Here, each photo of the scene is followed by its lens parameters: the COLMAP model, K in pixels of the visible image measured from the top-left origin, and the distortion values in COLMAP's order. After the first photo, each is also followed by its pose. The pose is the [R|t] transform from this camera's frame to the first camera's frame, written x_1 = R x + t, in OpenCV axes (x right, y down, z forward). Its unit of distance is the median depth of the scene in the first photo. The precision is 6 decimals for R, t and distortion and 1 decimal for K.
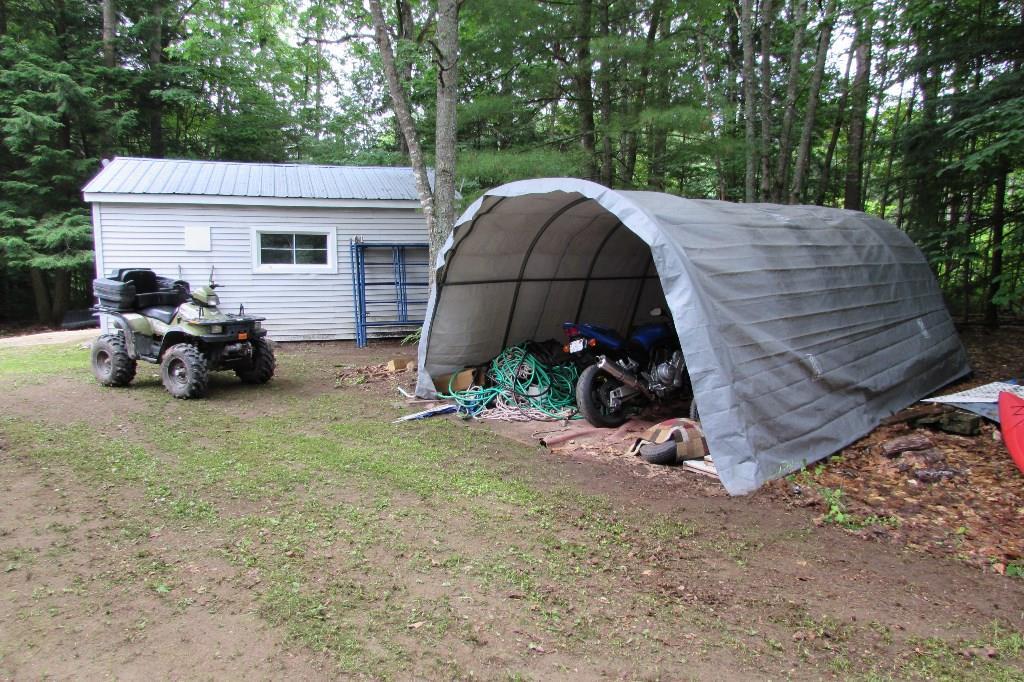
lens RADIAL K [[729.0, 0, 512.0], [0, 729.0, 341.0], [0, 0, 1]] dist [-0.025762, -0.001748]
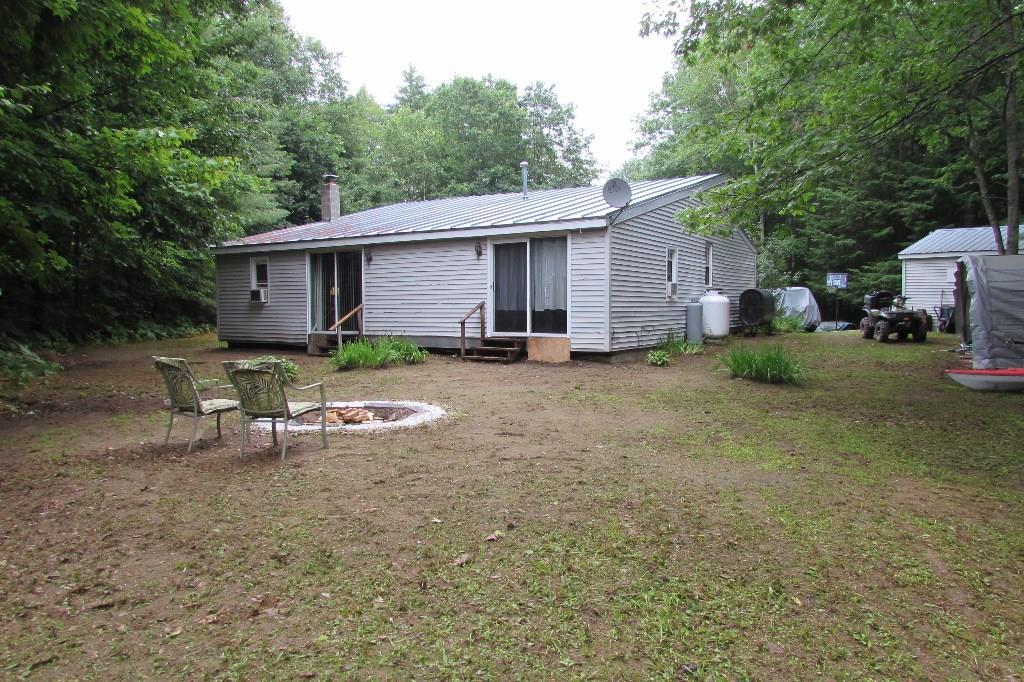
lens RADIAL K [[729.0, 0, 512.0], [0, 729.0, 341.0], [0, 0, 1]] dist [-0.025762, -0.001748]
pose [[0.327174, 0.055153, -0.943353, 0.666592], [-0.091904, 0.995420, 0.026323, 0.055963], [0.940484, 0.078085, 0.330745, -0.459935]]
